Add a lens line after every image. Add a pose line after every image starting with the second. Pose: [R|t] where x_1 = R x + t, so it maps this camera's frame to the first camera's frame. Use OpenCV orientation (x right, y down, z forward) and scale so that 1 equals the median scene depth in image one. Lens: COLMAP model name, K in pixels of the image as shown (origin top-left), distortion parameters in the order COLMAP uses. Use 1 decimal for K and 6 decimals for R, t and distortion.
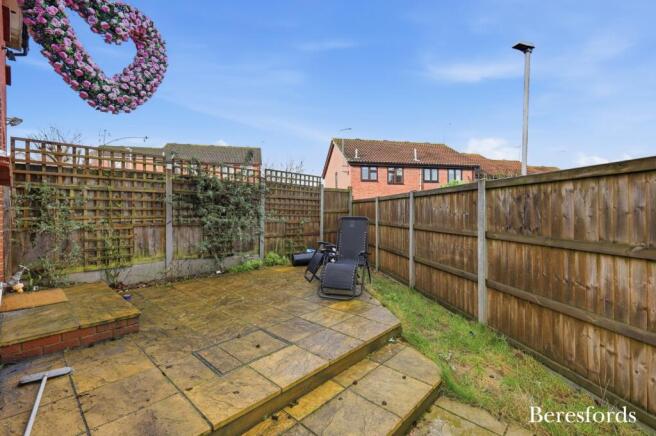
lens RADIAL K [[297.0, 0, 328.4], [0, 297.0, 211.3], [0, 0, 1]] dist [-0.001097, 0.000348]
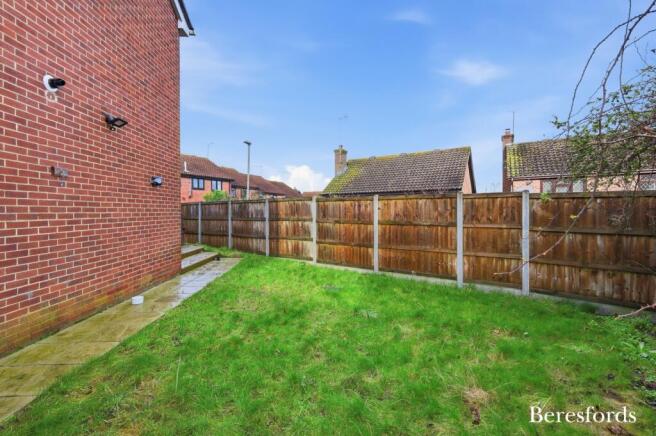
lens RADIAL K [[297.0, 0, 328.1], [0, 297.0, 214.4], [0, 0, 1]] dist [-0.001097, 0.000348]
pose [[0.719300, -0.005943, 0.694674, -0.143180], [0.002676, 0.999980, 0.005784, 0.003835], [-0.694694, -0.002301, 0.719301, -0.310783]]
